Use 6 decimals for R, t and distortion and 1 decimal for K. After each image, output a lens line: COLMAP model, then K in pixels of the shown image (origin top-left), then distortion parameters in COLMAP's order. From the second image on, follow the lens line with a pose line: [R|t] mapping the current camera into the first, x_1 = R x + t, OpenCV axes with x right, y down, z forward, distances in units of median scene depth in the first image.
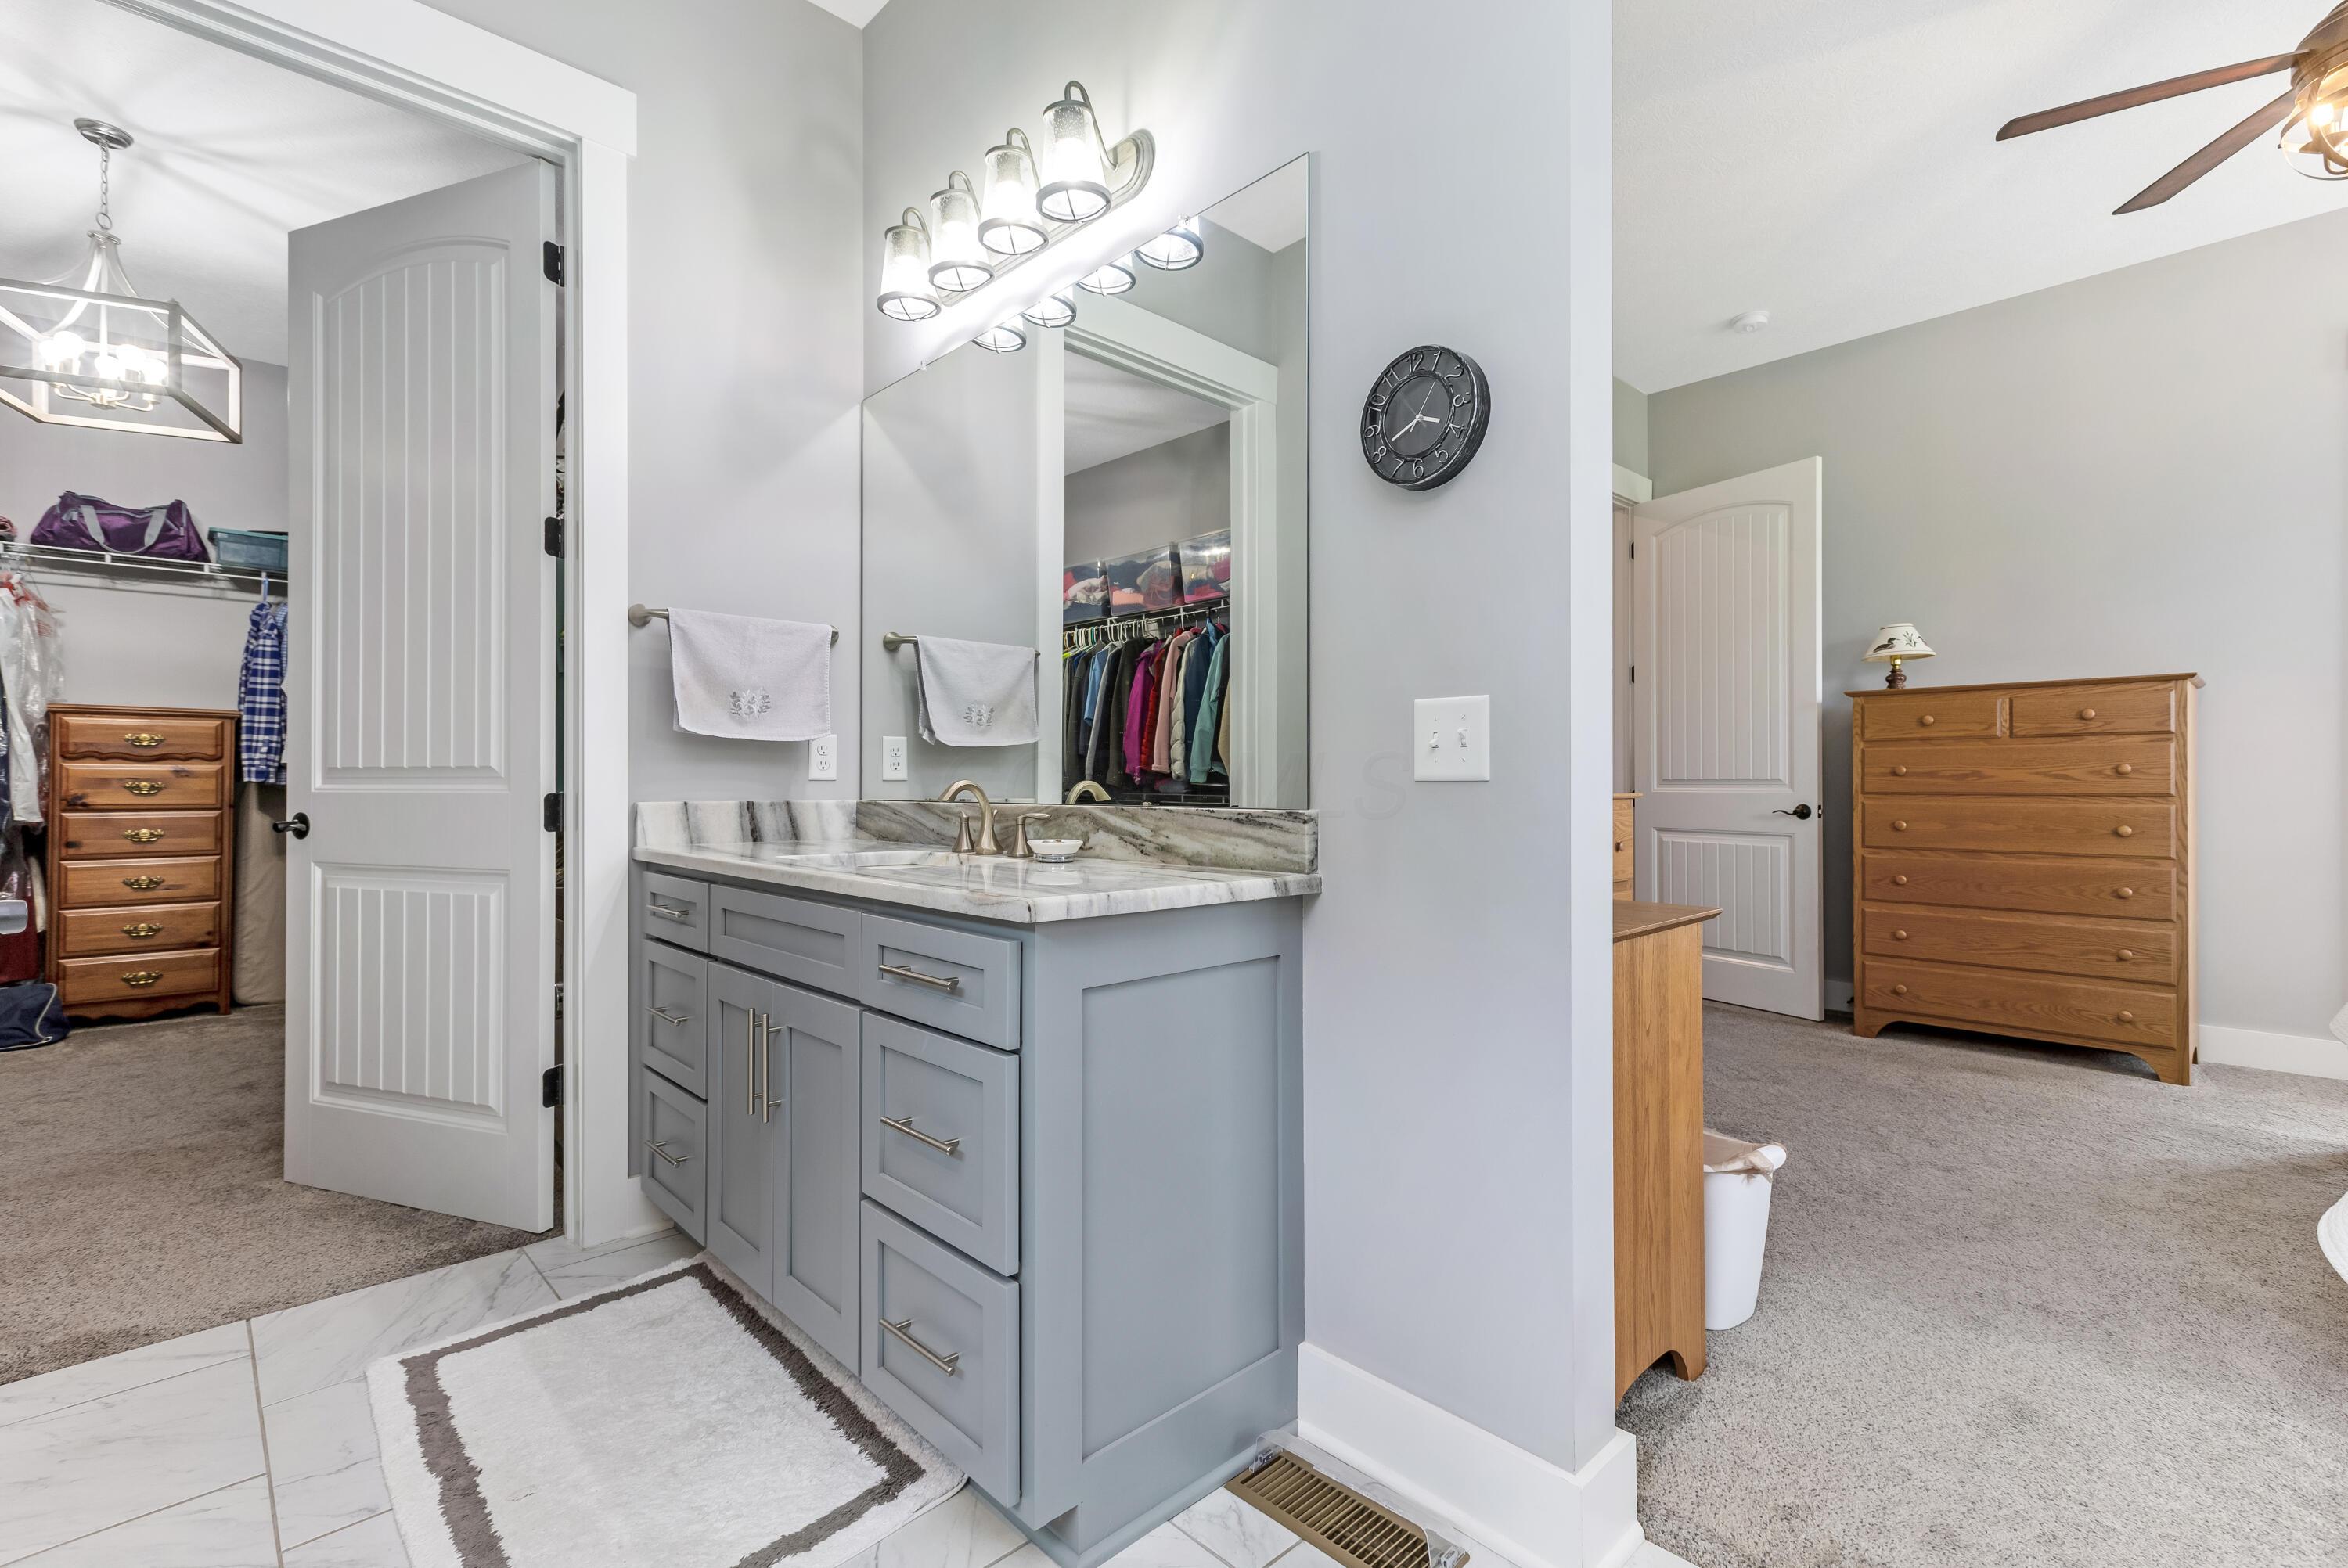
lens RADIAL K [[1053.9, 0, 1161.9], [0, 1053.9, 784.3], [0, 0, 1]] dist [0.008251, -0.001786]
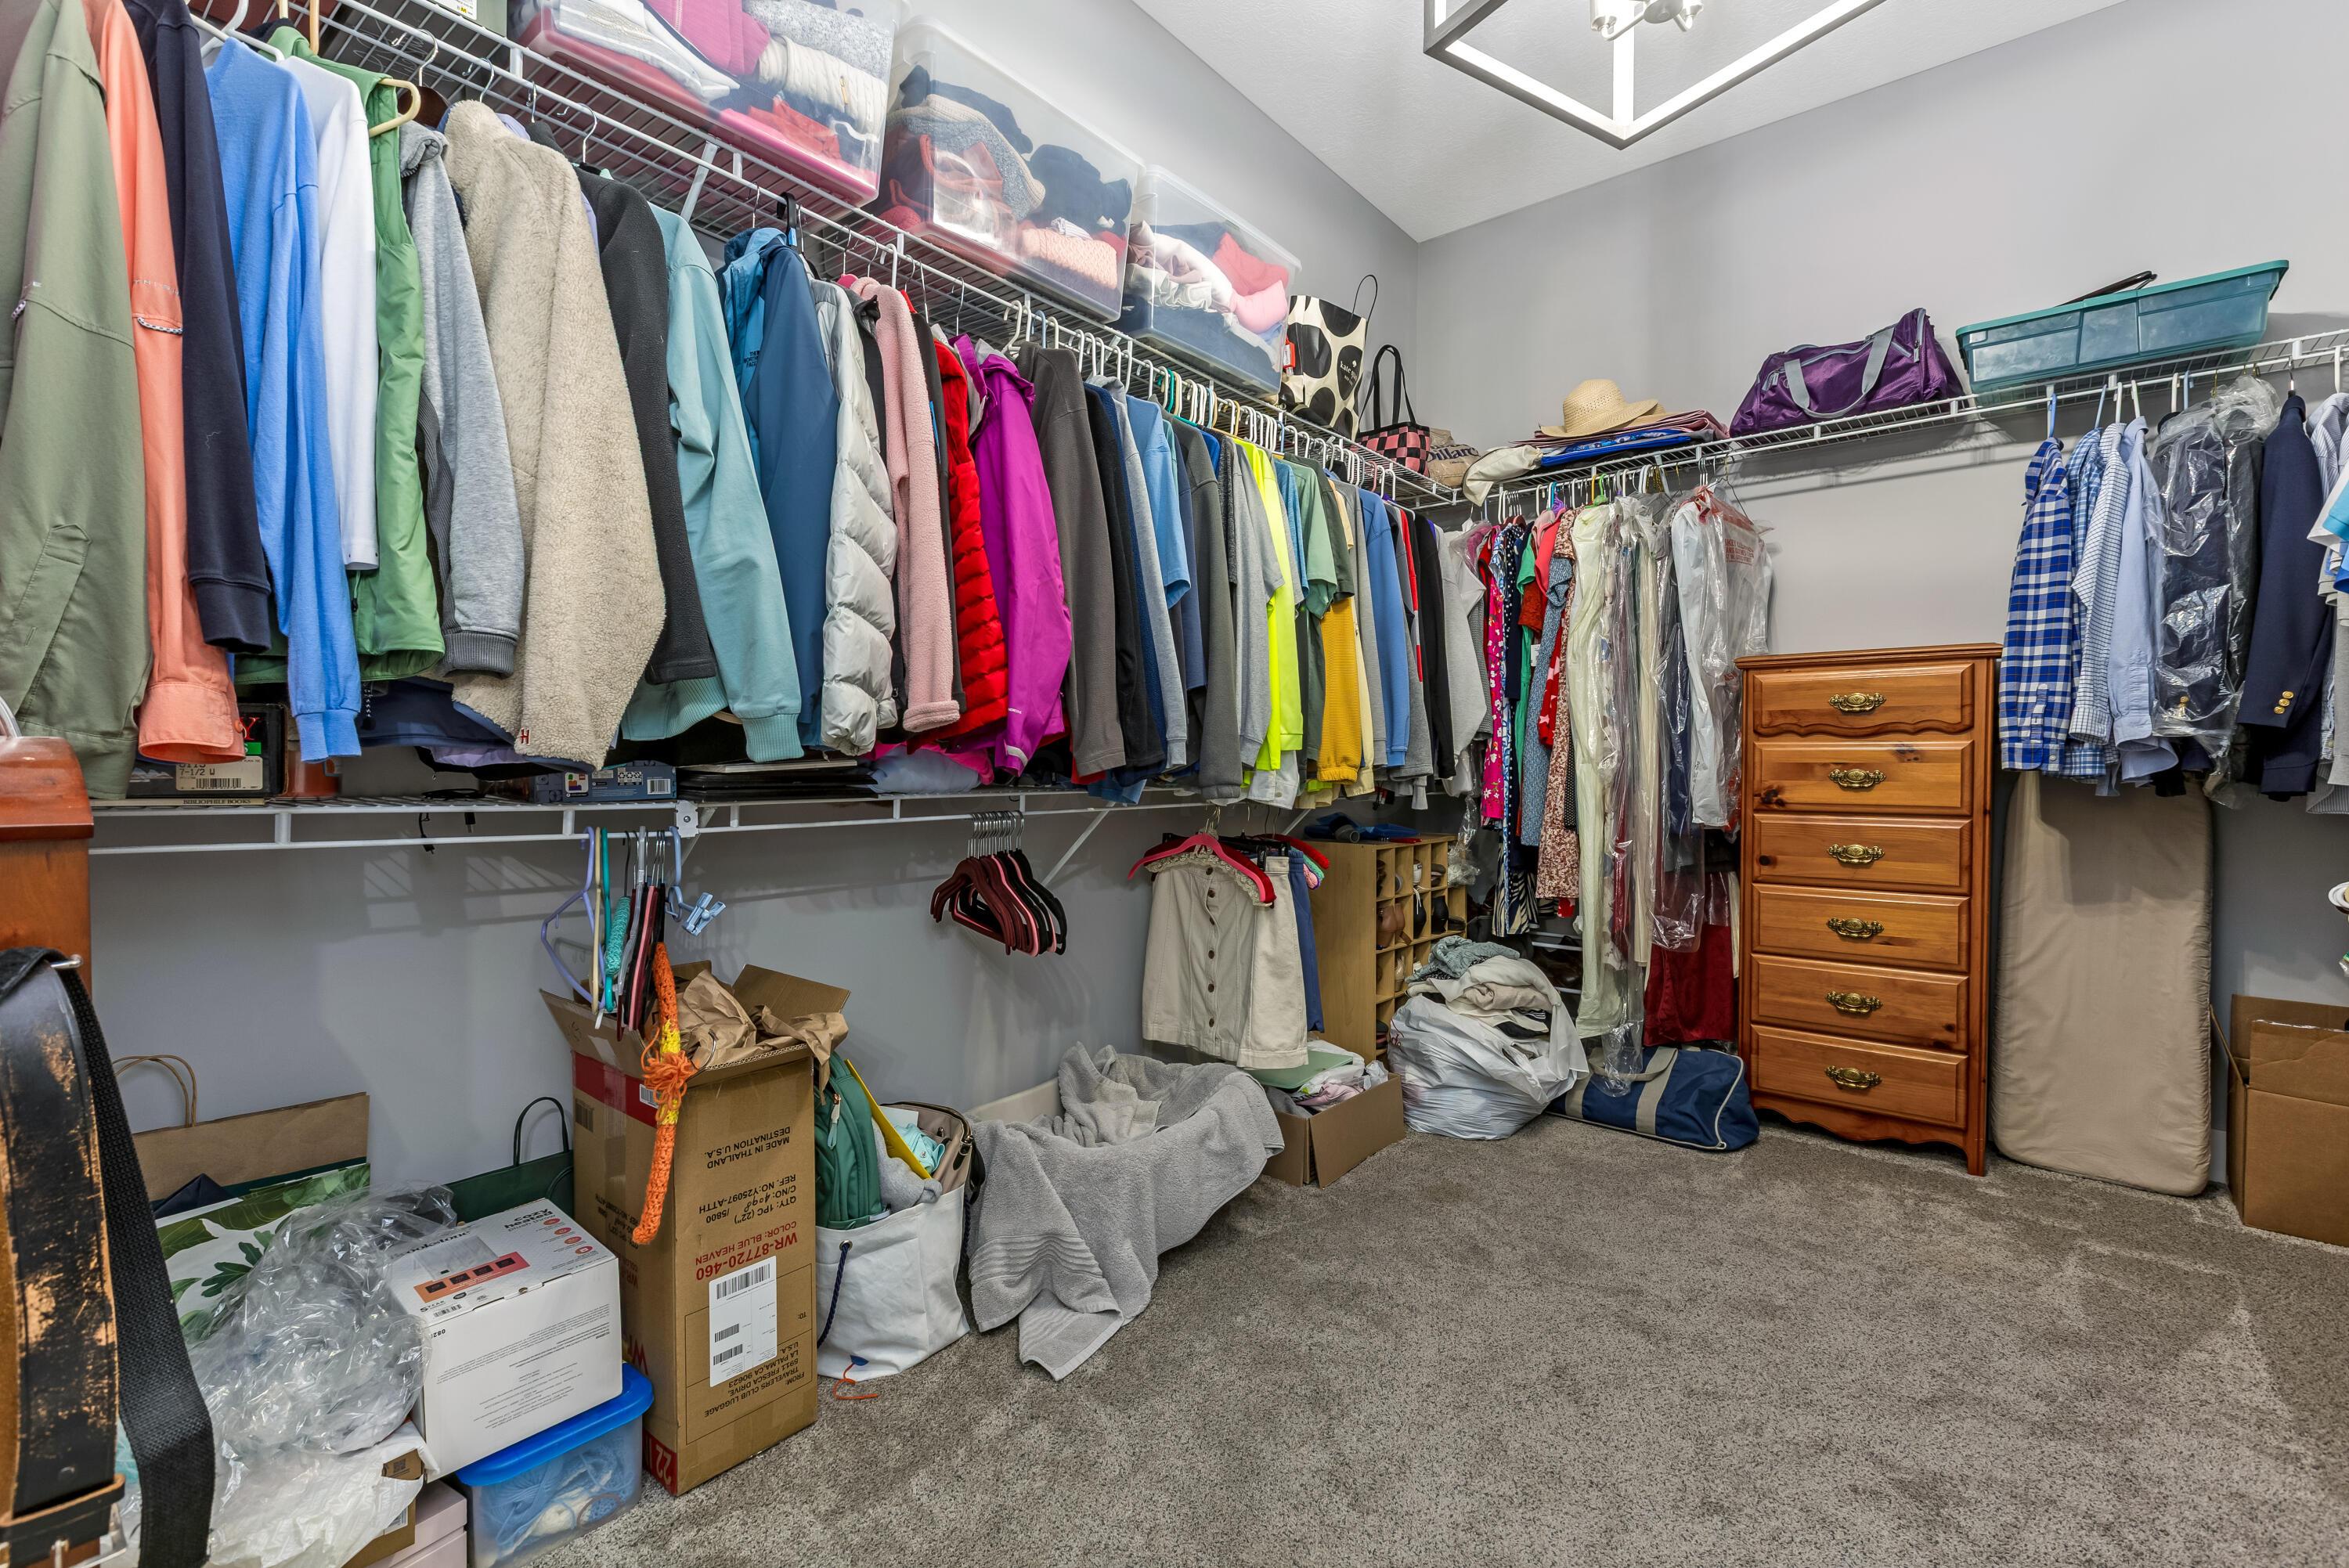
lens RADIAL K [[1054.4, 0, 1169.4], [0, 1054.4, 772.9], [0, 0, 1]] dist [0.008251, -0.001786]
pose [[0.125243, 0.006198, -0.992107, -0.376059], [-0.004523, 0.999974, 0.005677, -0.001755], [0.992116, 0.003776, 0.125268, 0.502537]]
